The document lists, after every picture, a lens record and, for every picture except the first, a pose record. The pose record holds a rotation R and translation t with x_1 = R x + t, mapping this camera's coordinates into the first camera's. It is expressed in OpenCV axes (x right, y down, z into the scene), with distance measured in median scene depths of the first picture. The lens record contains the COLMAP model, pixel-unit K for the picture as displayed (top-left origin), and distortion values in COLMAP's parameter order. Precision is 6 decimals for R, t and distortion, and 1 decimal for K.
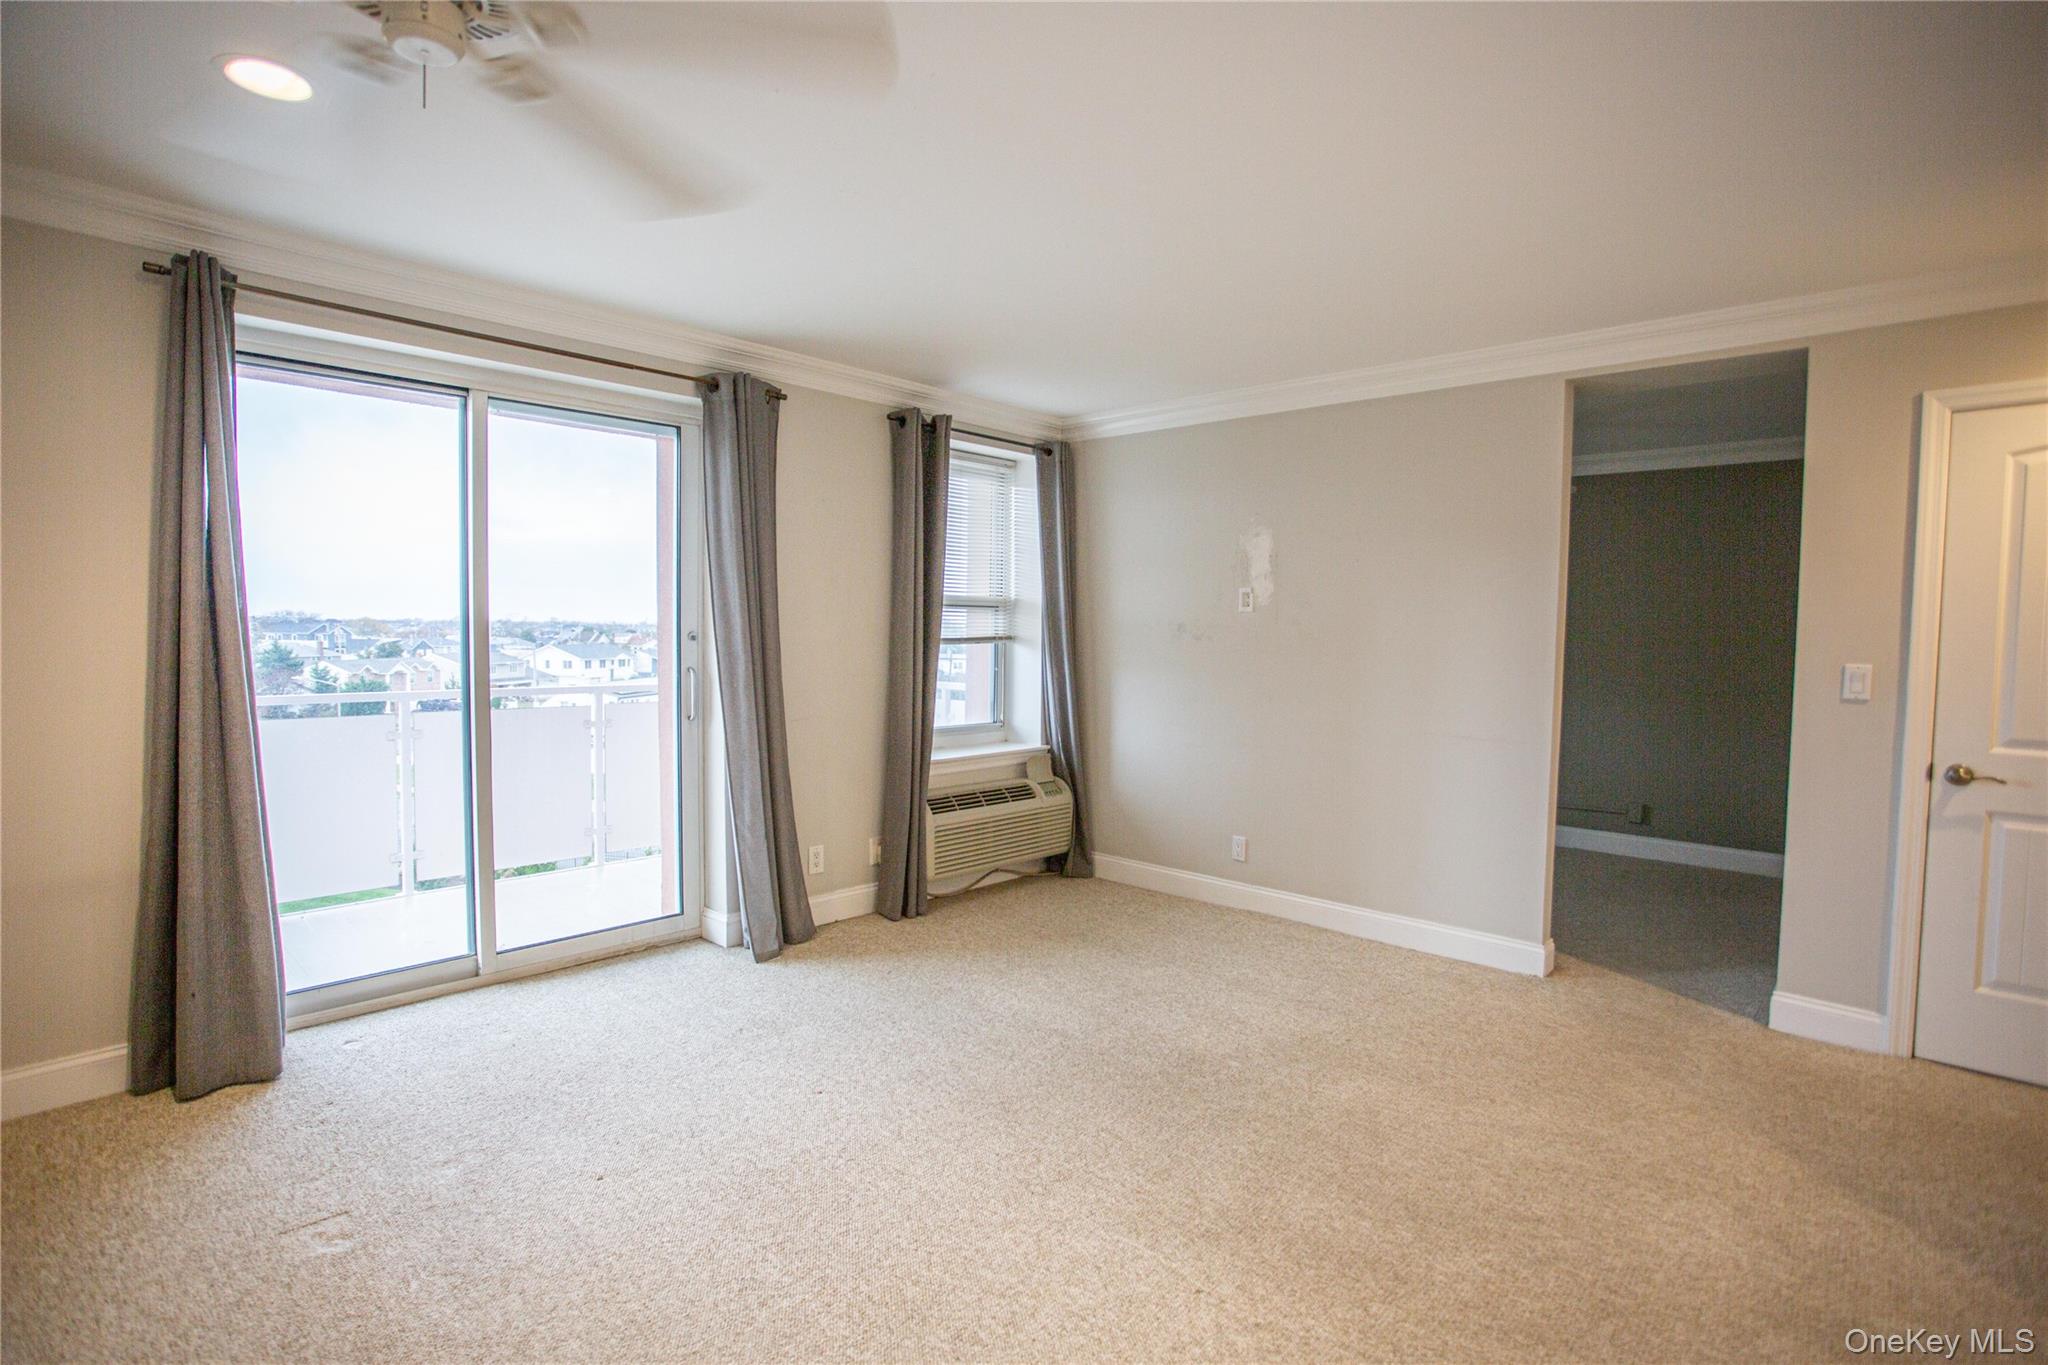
lens RADIAL K [[991.1, 0, 1027.1], [0, 991.1, 680.6], [0, 0, 1]] dist [-0.072421, 0.032055]
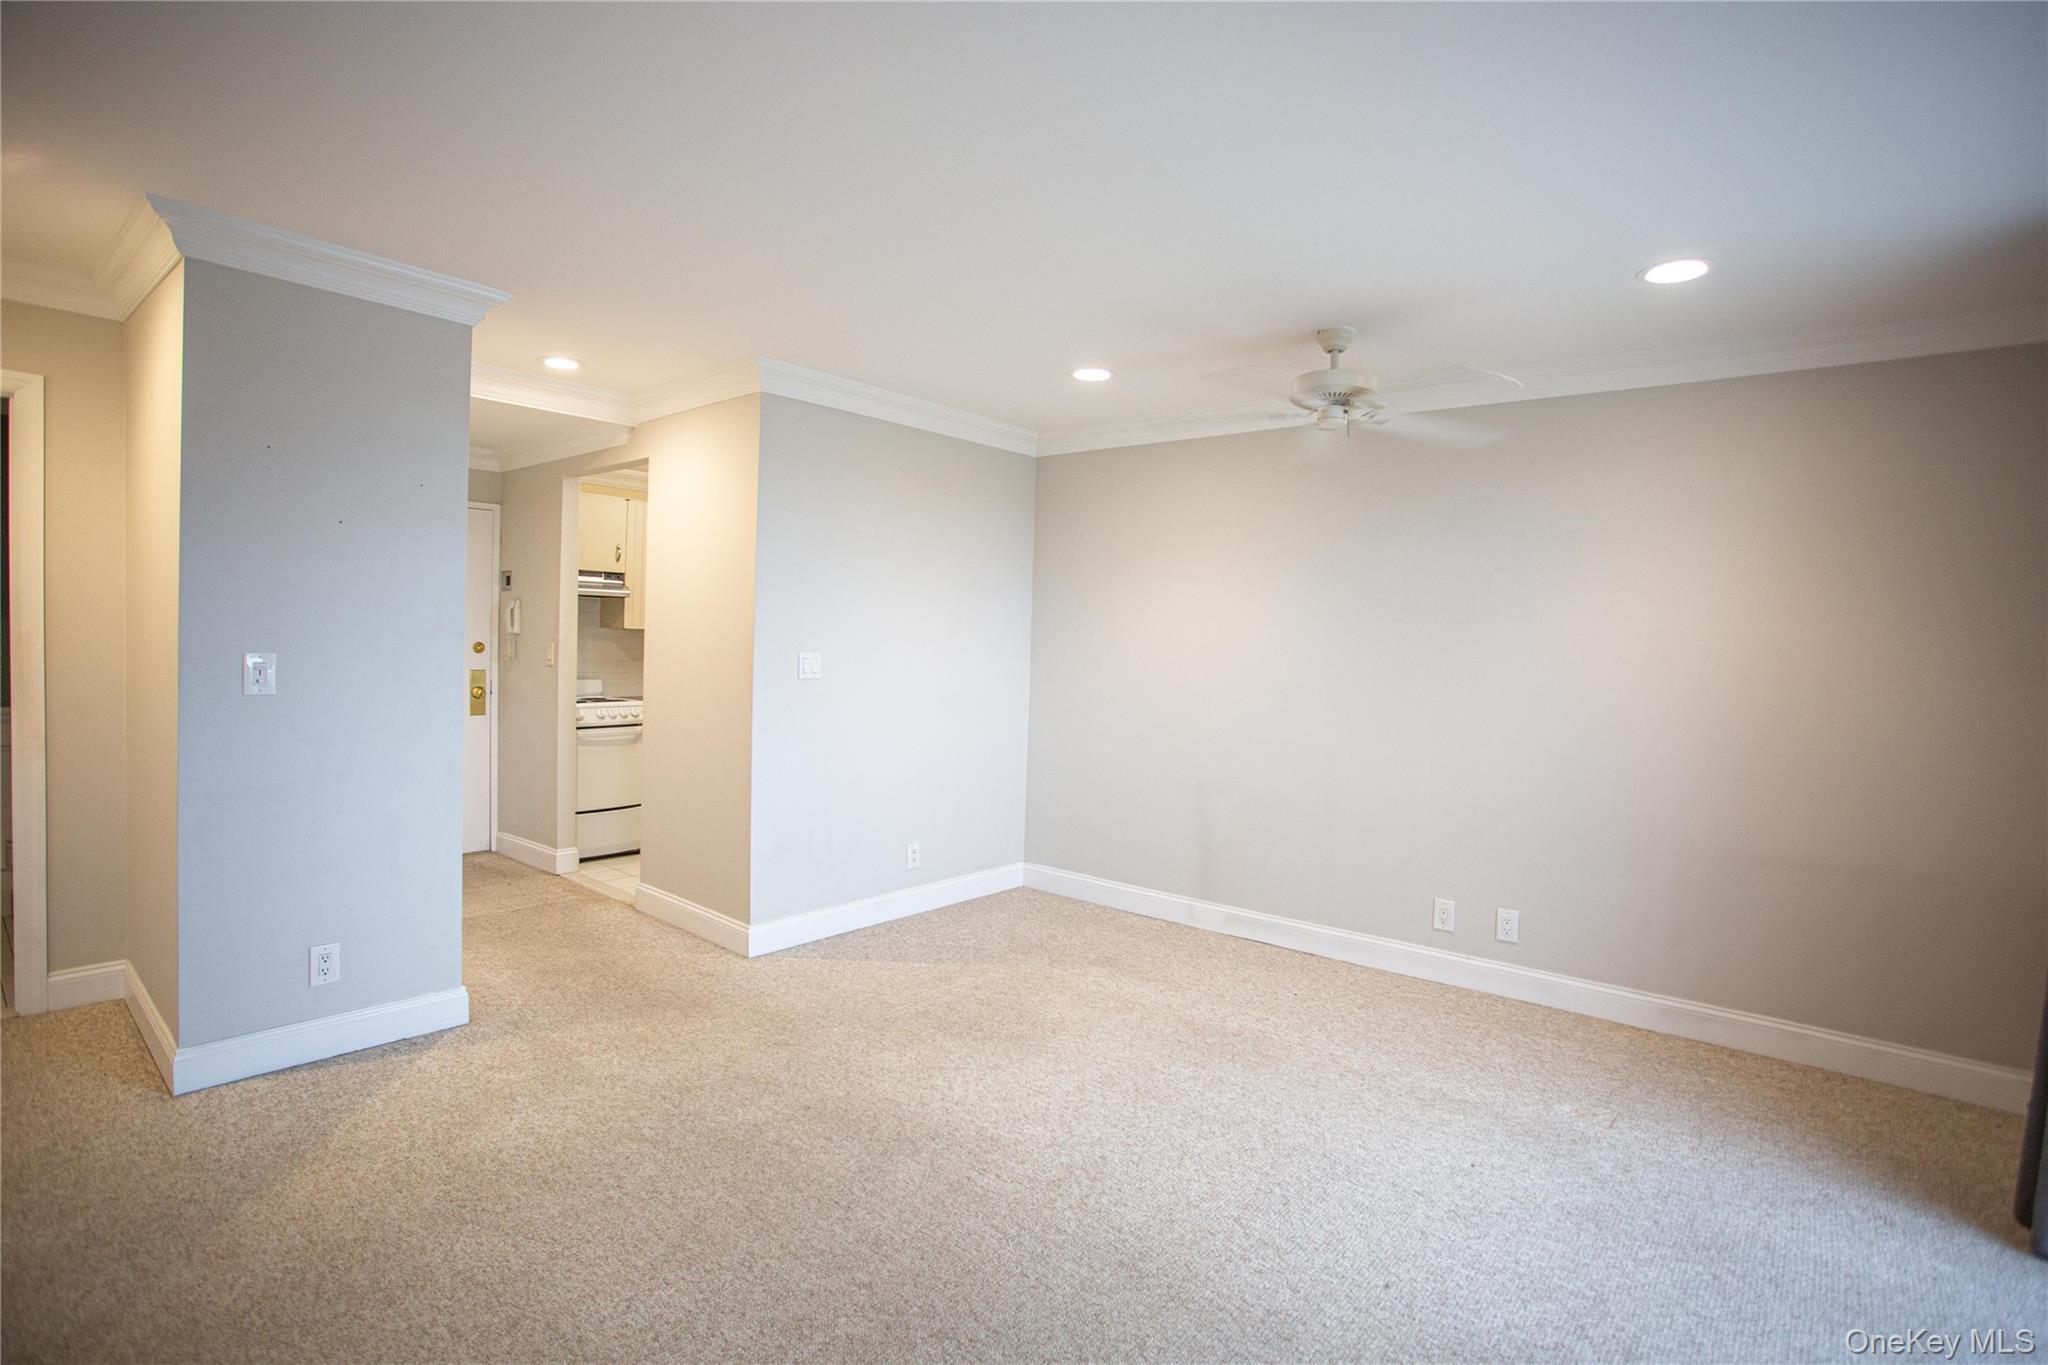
lens RADIAL K [[991.1, 0, 1027.1], [0, 991.1, 680.6], [0, 0, 1]] dist [-0.072421, 0.032055]
pose [[-0.998102, -0.042805, -0.044283, 0.071826], [-0.046688, 0.994779, 0.090746, -0.057704], [0.040167, 0.092641, -0.994889, 1.049557]]
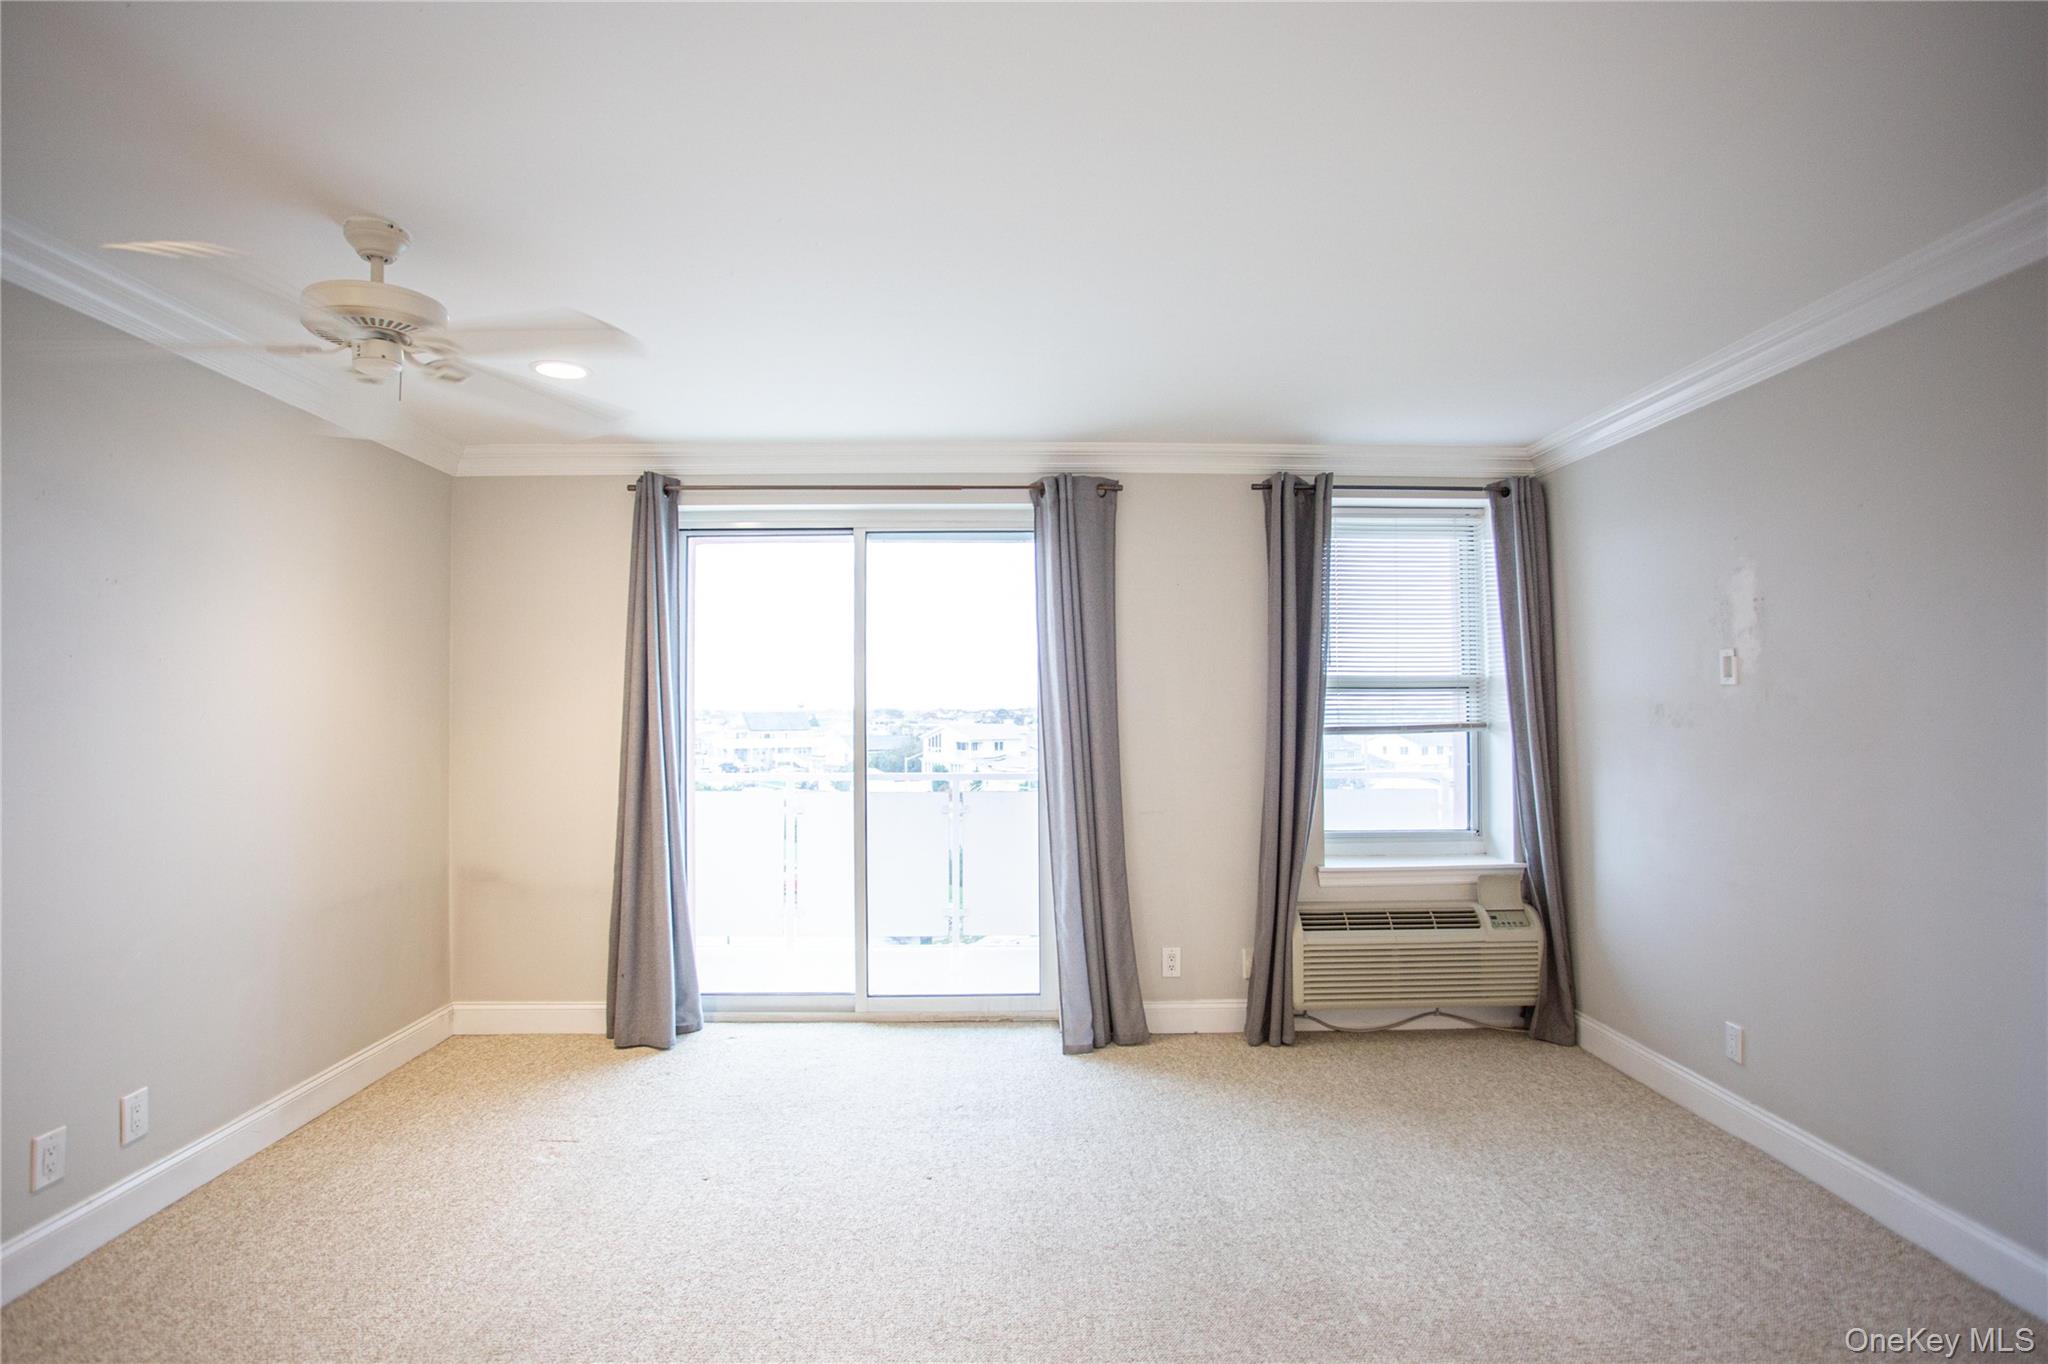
lens RADIAL K [[1044.4, 0, 1024.0], [0, 1044.4, 682.0], [0, 0, 1]] dist [-0.091805, 0.049733]
pose [[0.696350, -0.035126, -0.716843, 0.397816], [-0.024316, 0.997074, -0.072478, -0.010571], [0.717291, 0.067901, 0.693458, 0.186834]]
